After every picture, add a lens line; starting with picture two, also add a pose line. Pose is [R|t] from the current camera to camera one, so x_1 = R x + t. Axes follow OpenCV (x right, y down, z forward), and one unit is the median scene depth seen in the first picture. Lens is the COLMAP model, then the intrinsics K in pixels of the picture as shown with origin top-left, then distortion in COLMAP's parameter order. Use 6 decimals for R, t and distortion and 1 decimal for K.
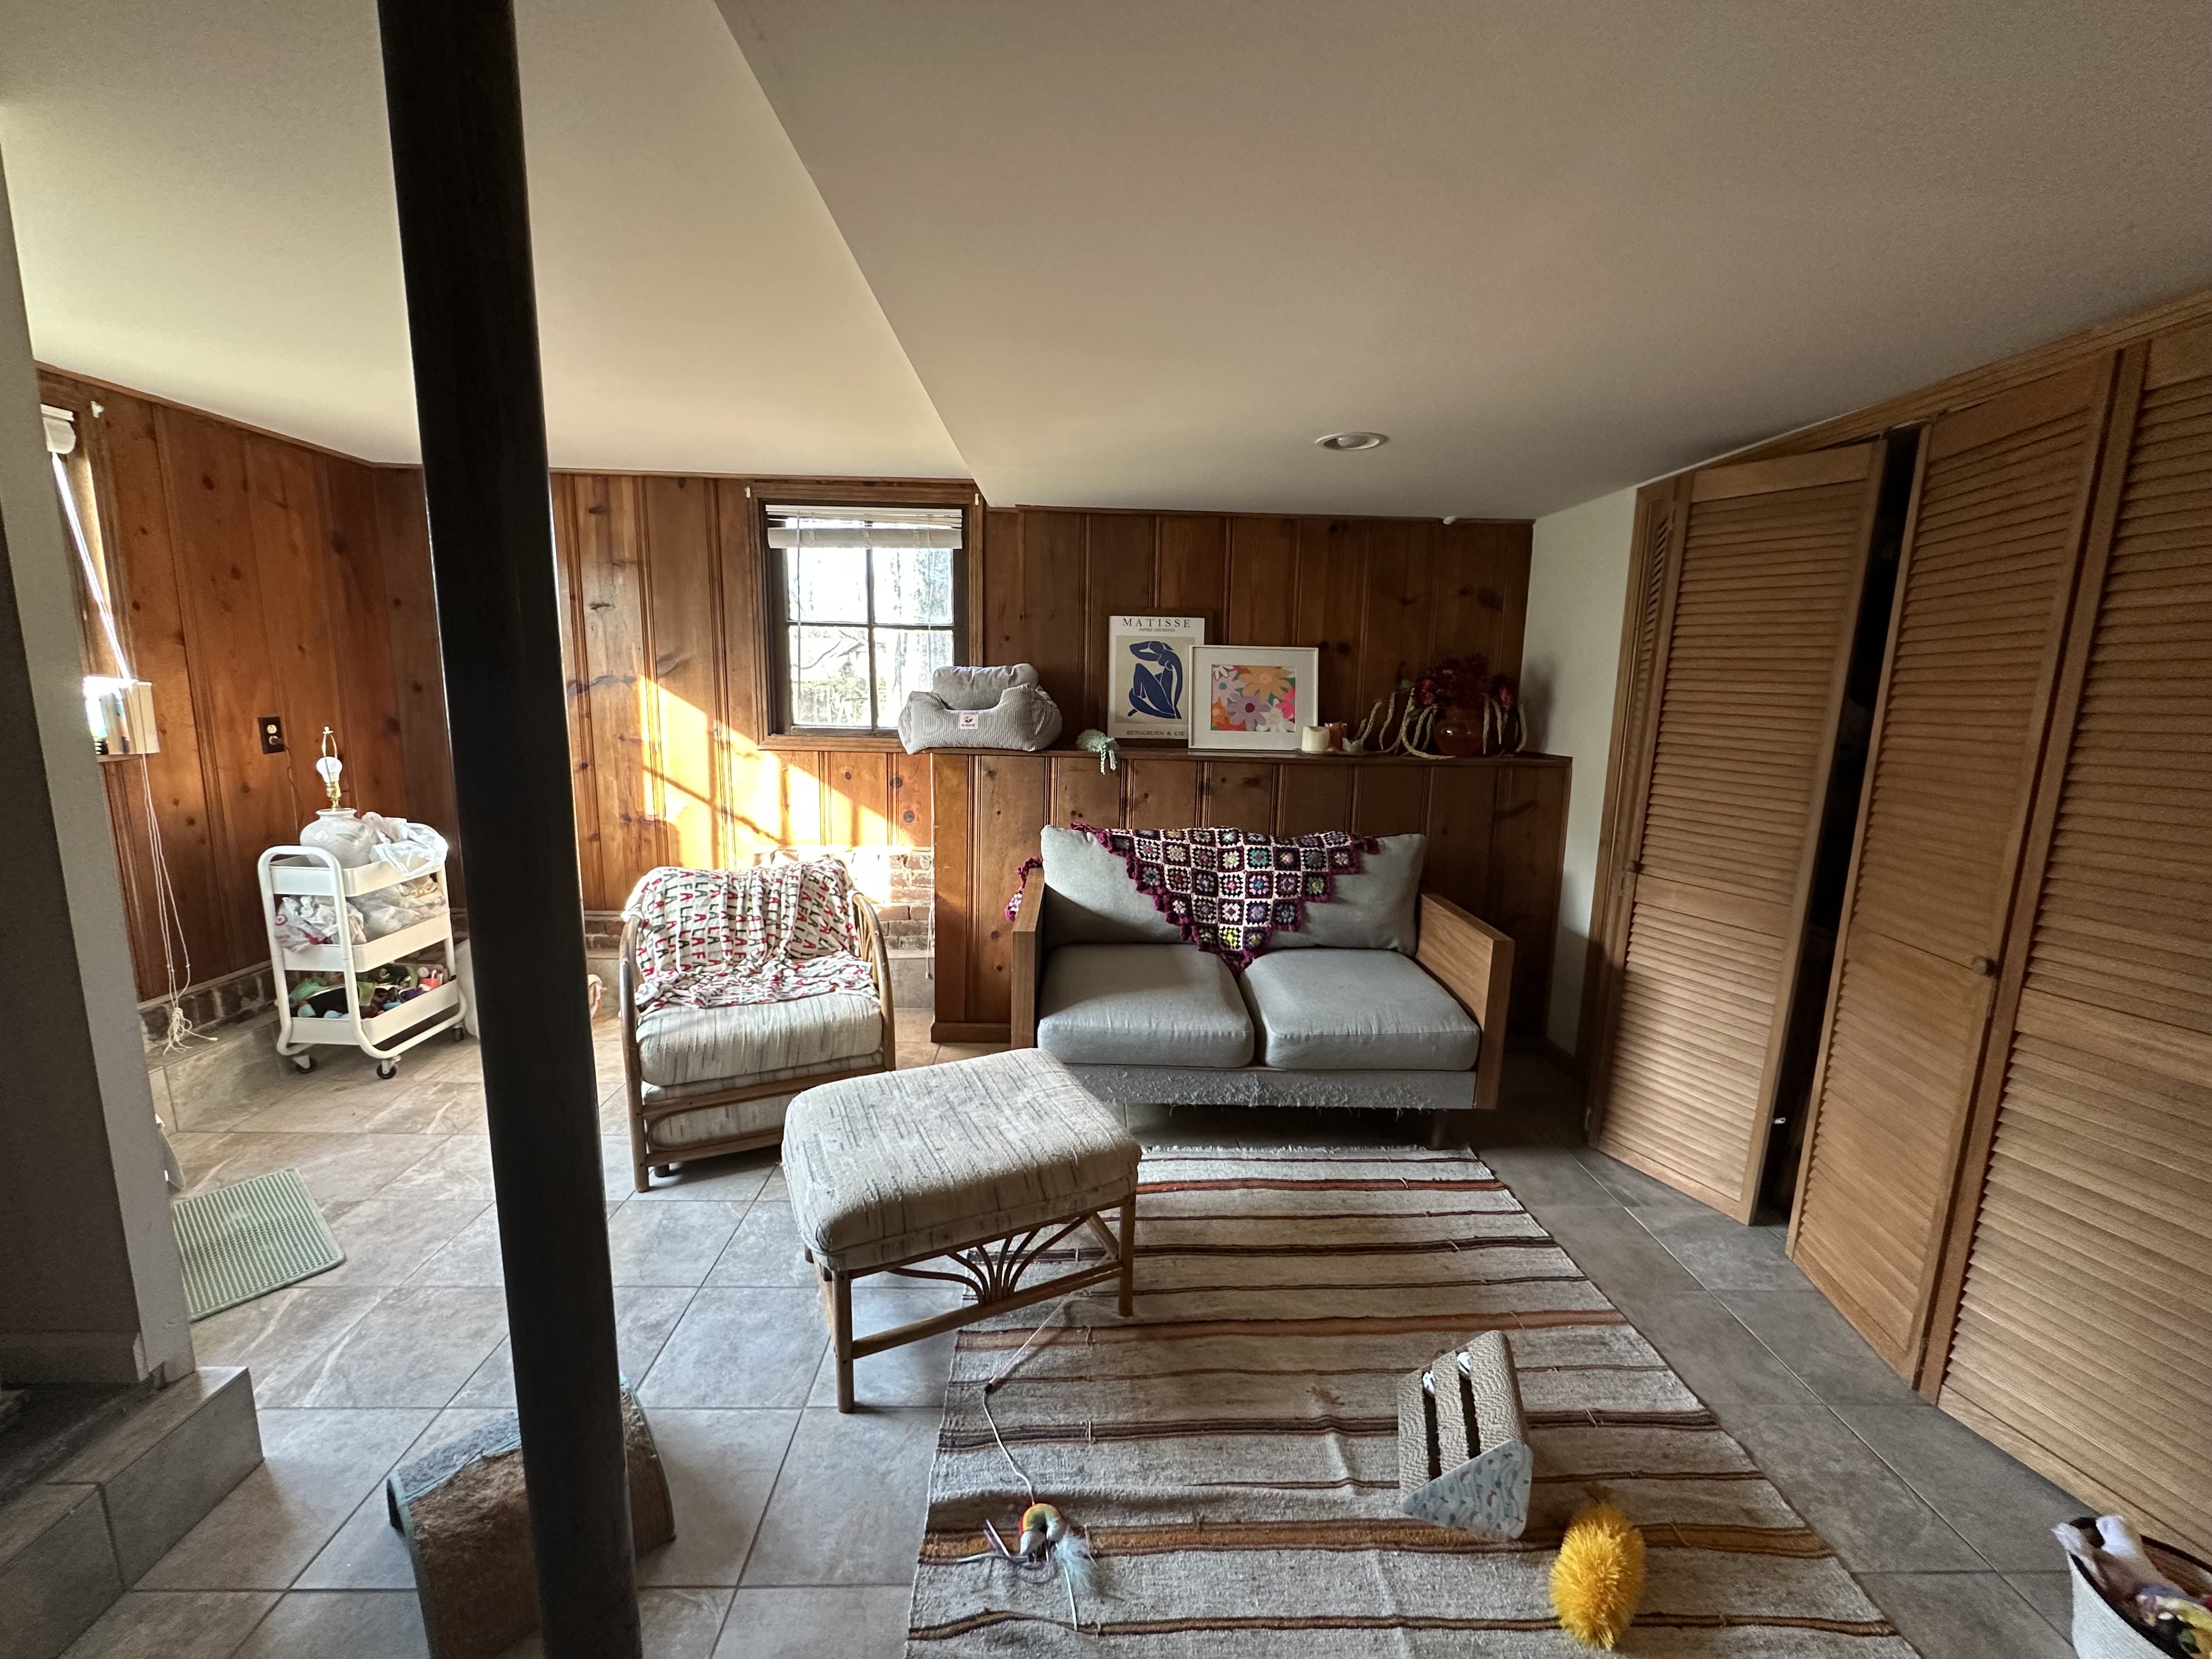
lens RADIAL K [[880.9, 0, 1107.5], [0, 880.9, 828.3], [0, 0, 1]] dist [-0.001881, 0.000185]
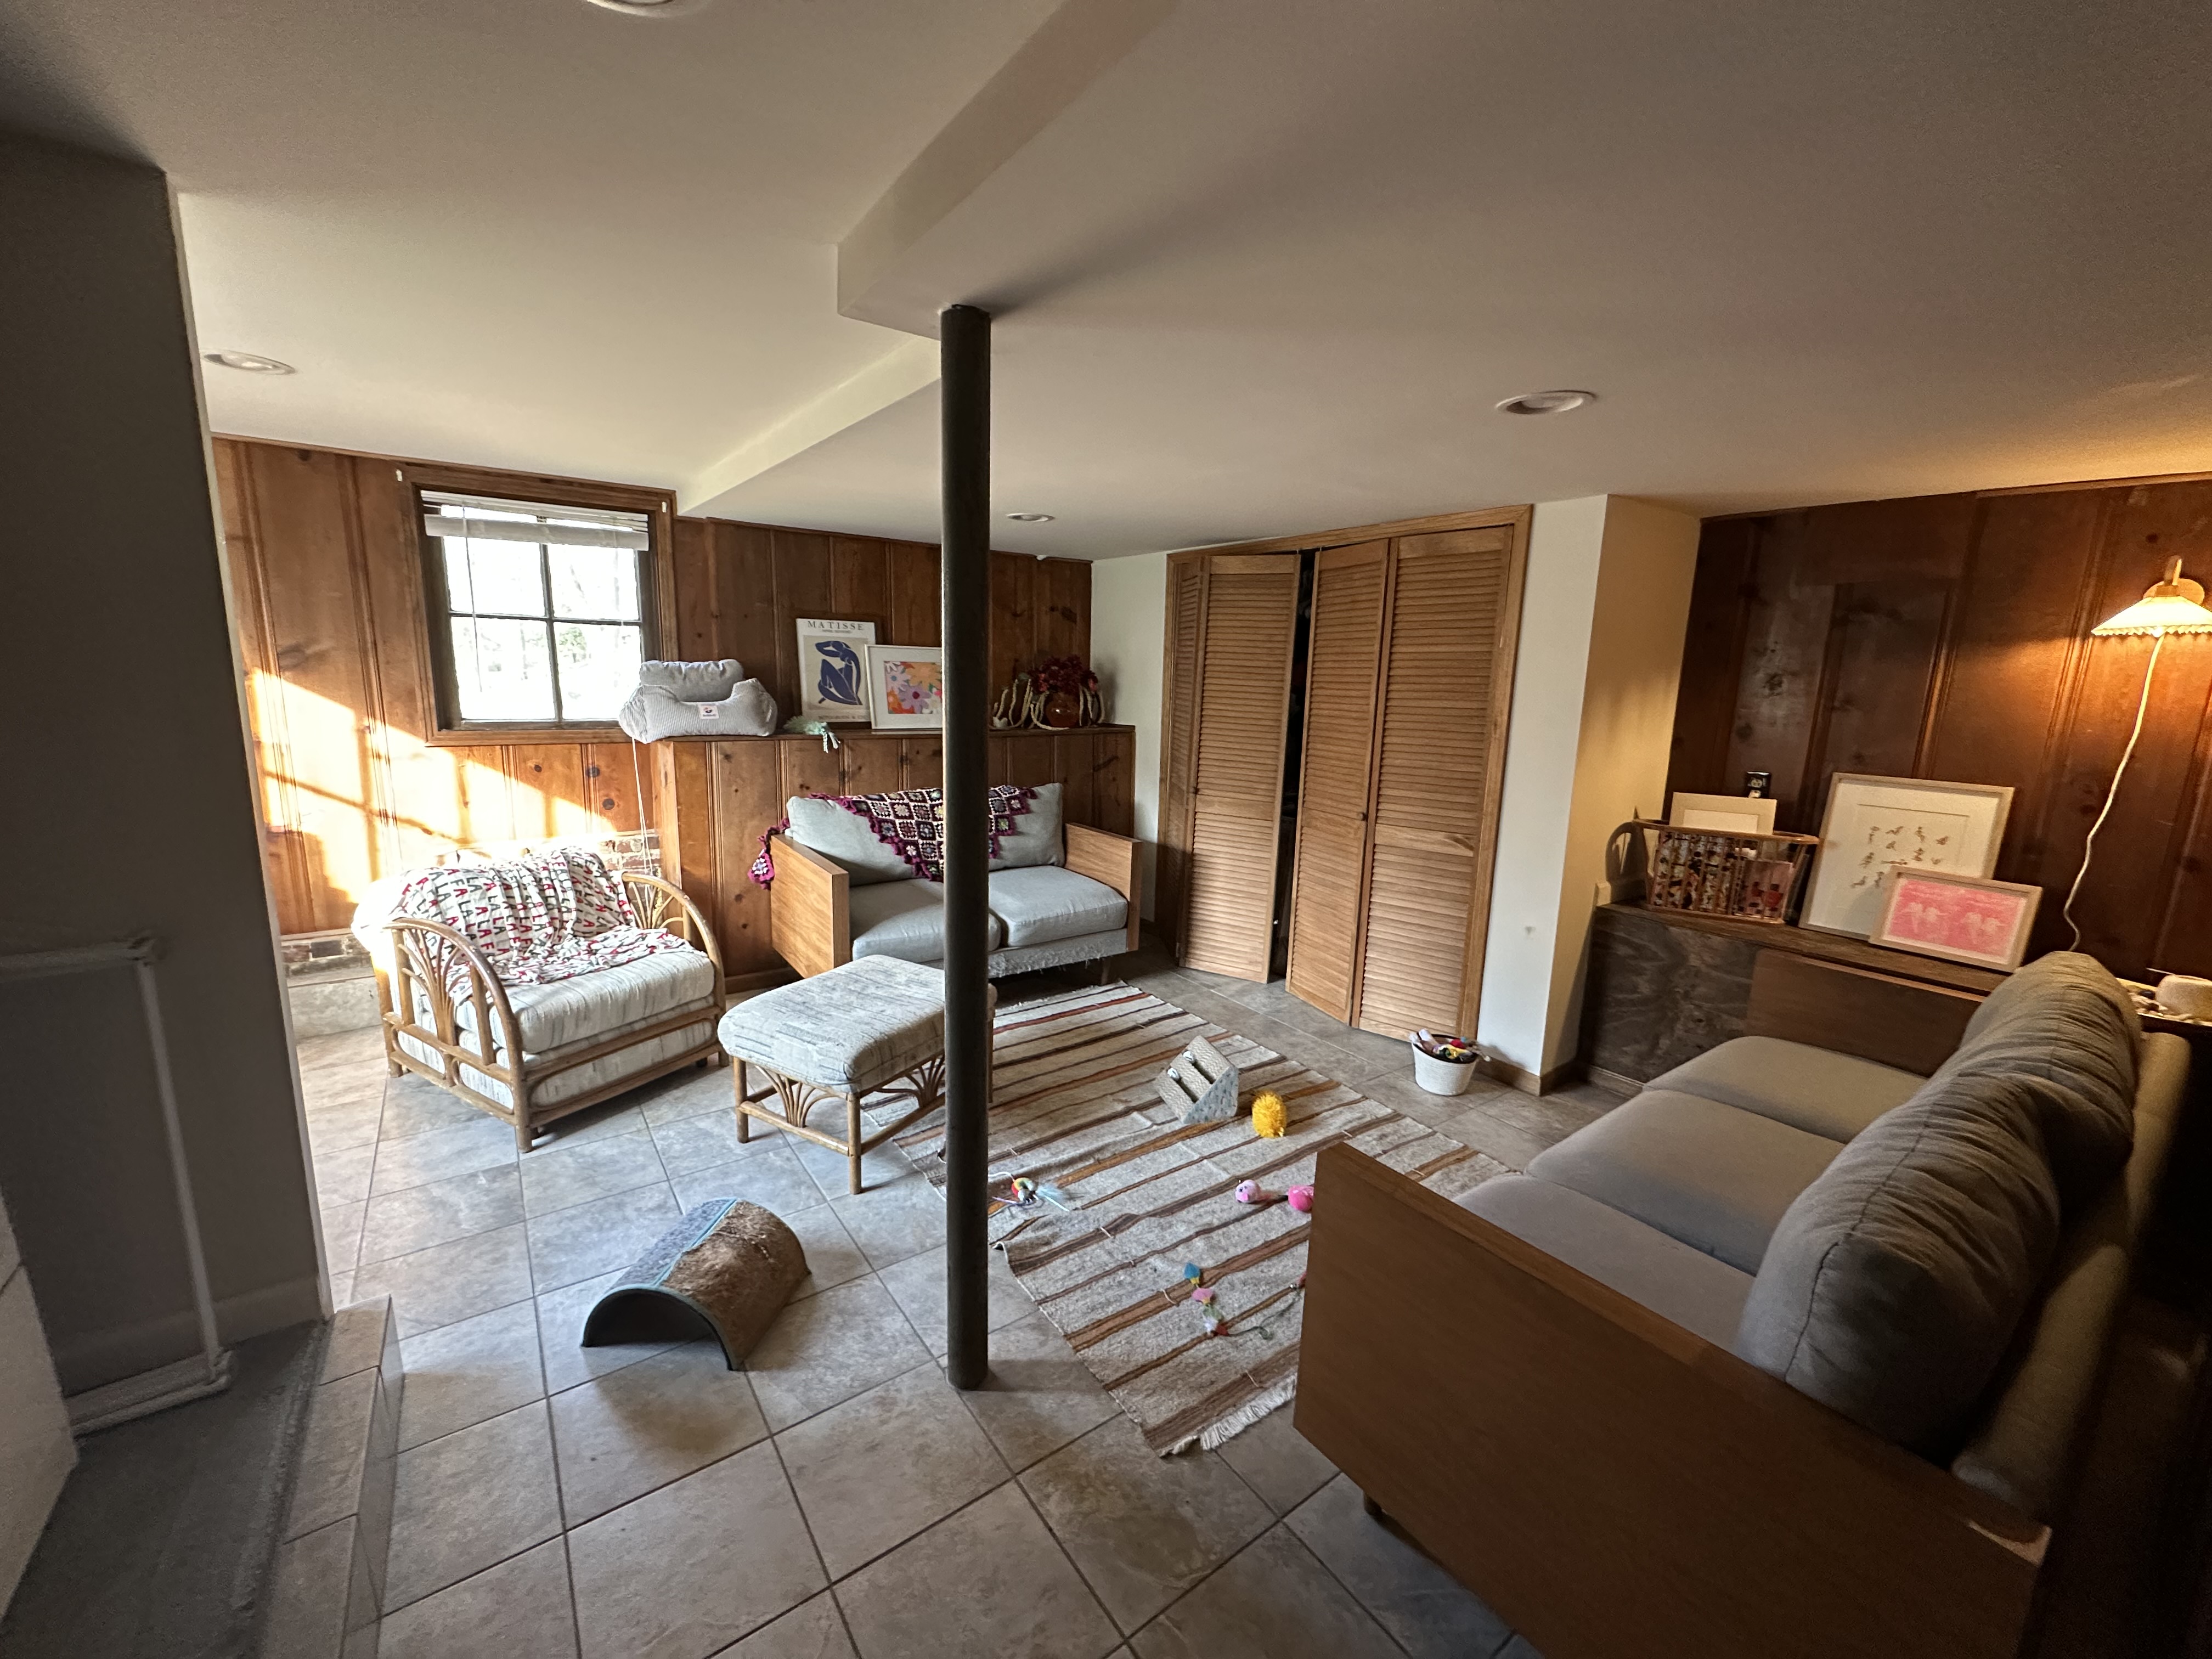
lens RADIAL K [[880.9, 0, 1107.5], [0, 880.9, 828.3], [0, 0, 1]] dist [-0.001881, 0.000185]
pose [[0.827541, -0.098102, 0.552767, -0.398072], [0.082982, 0.995173, 0.052386, 0.012295], [-0.555238, 0.002519, 0.831688, -0.248855]]
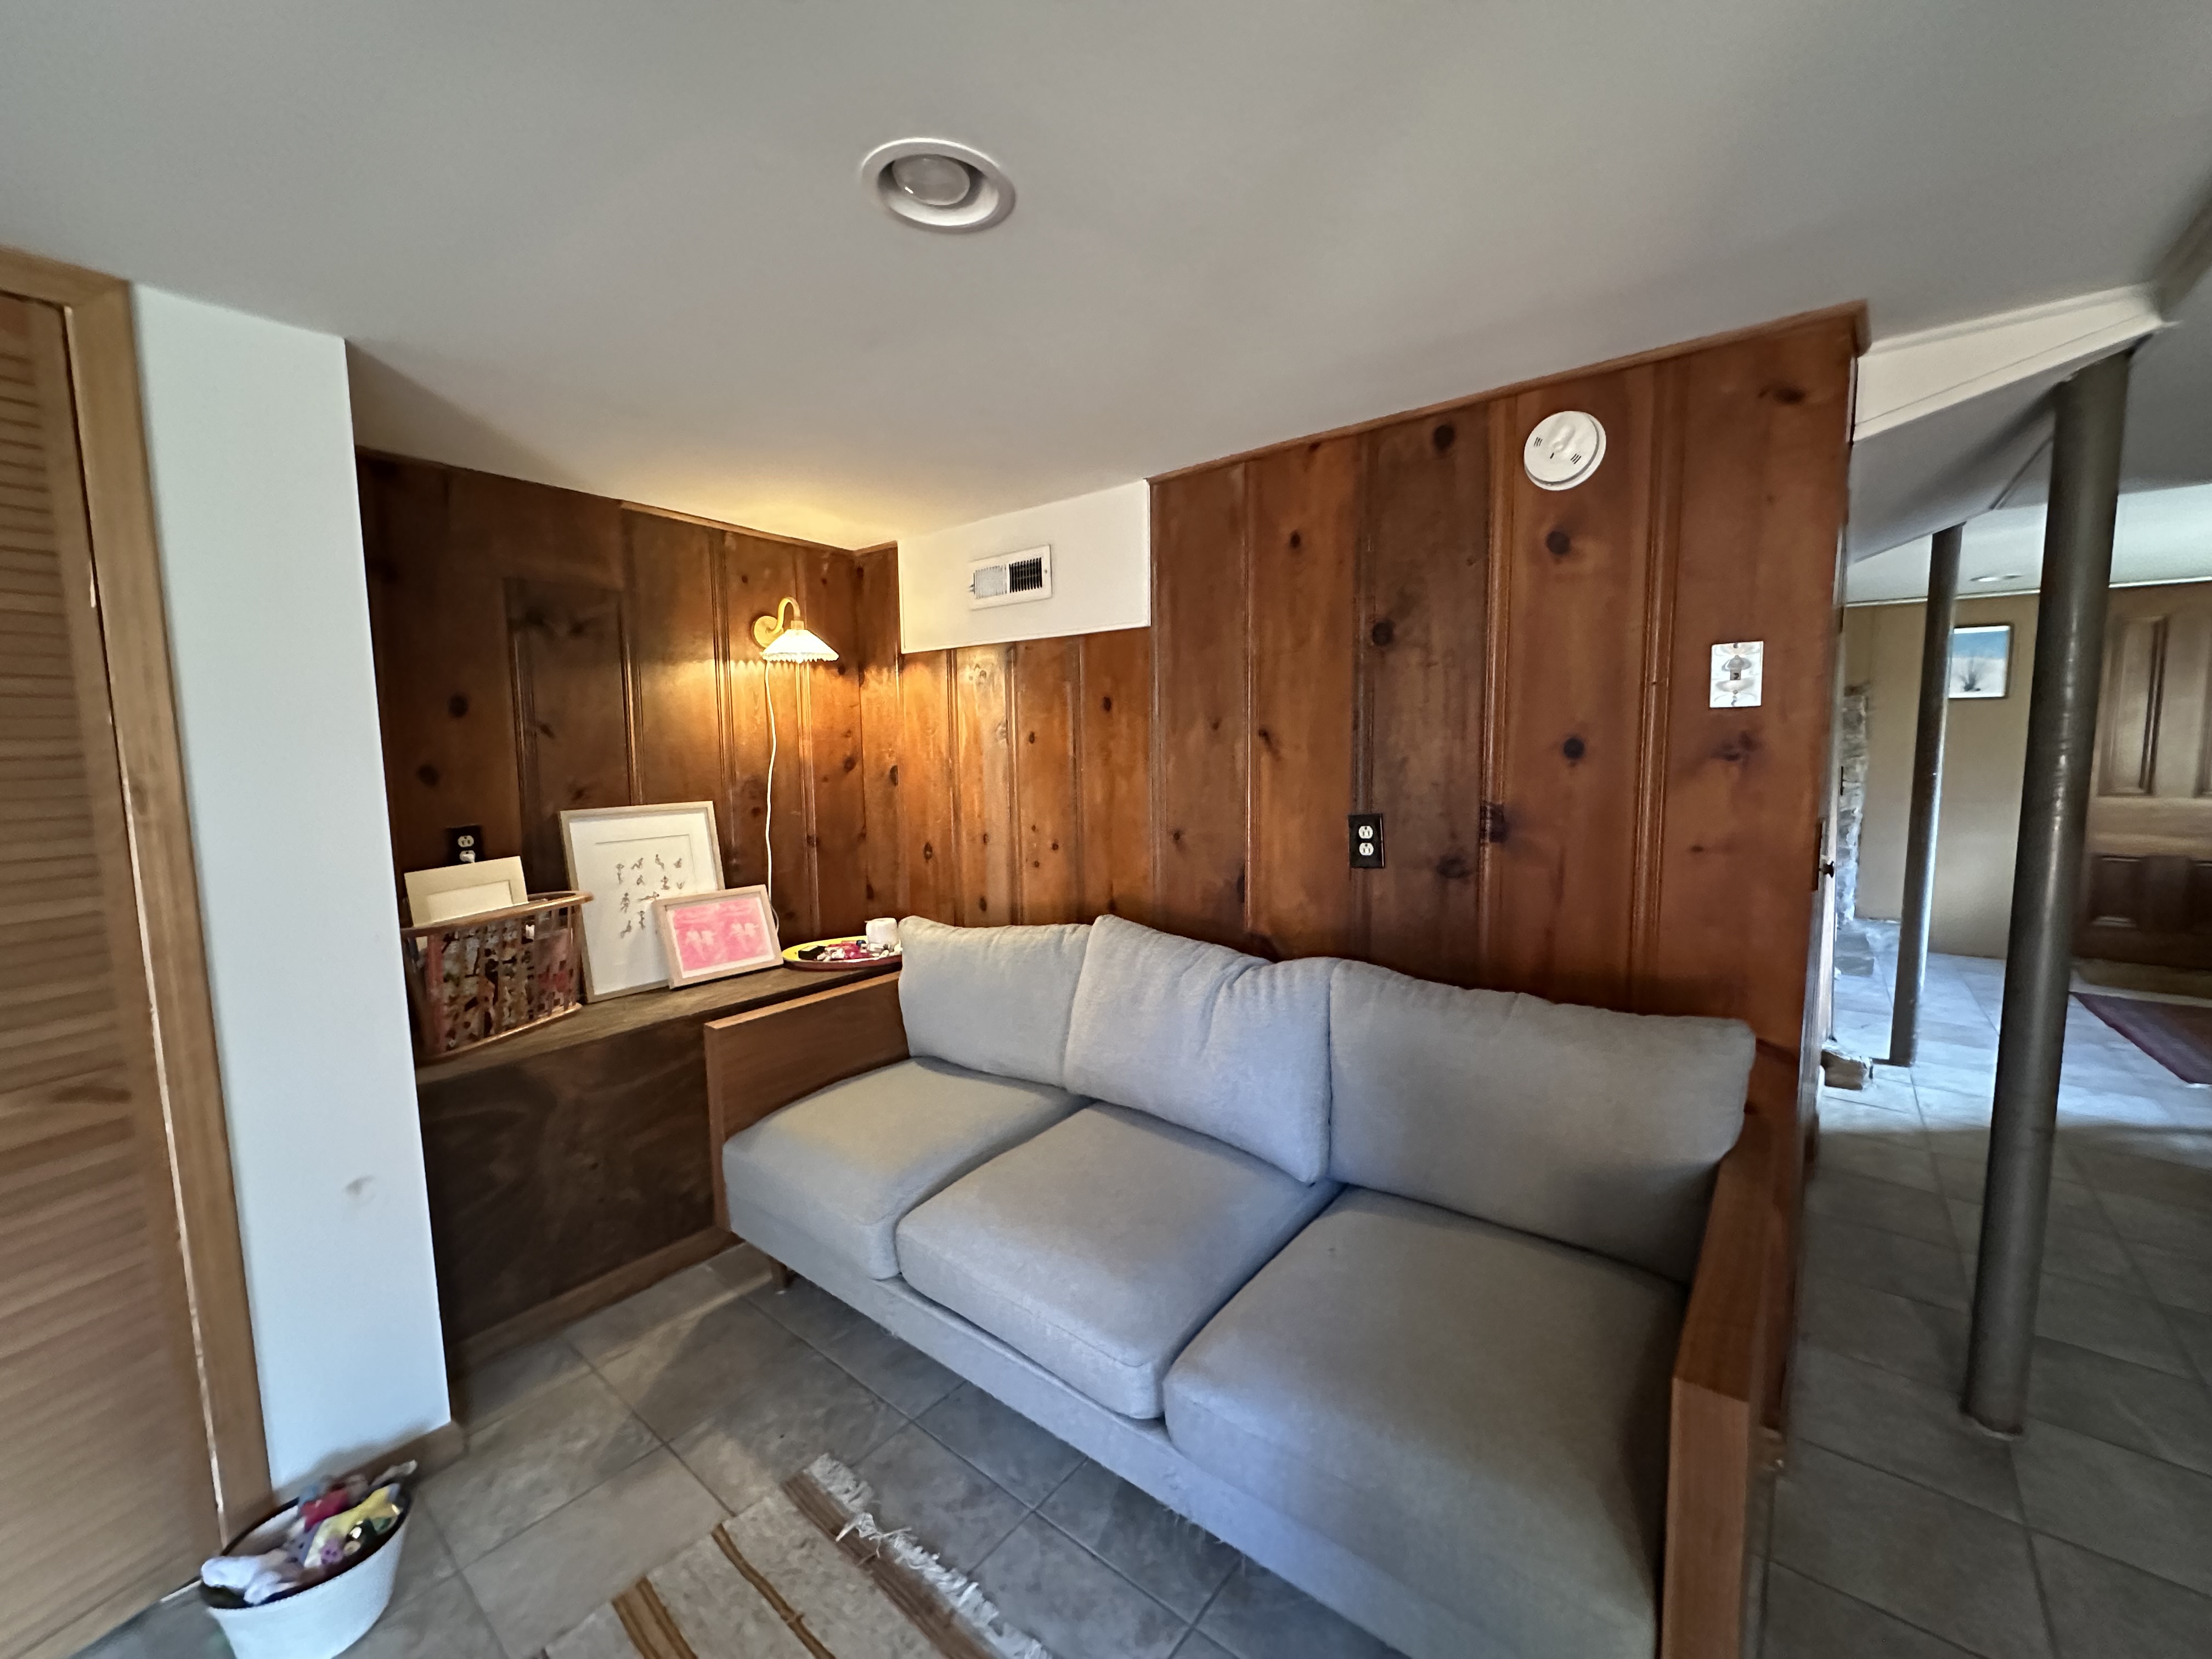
lens RADIAL K [[880.9, 0, 1107.5], [0, 880.9, 828.3], [0, 0, 1]] dist [-0.001881, 0.000185]
pose [[-0.756165, -0.074486, 0.650128, -0.071425], [0.106686, 0.966176, 0.234782, -0.052097], [-0.645626, 0.246894, -0.722642, 0.390470]]
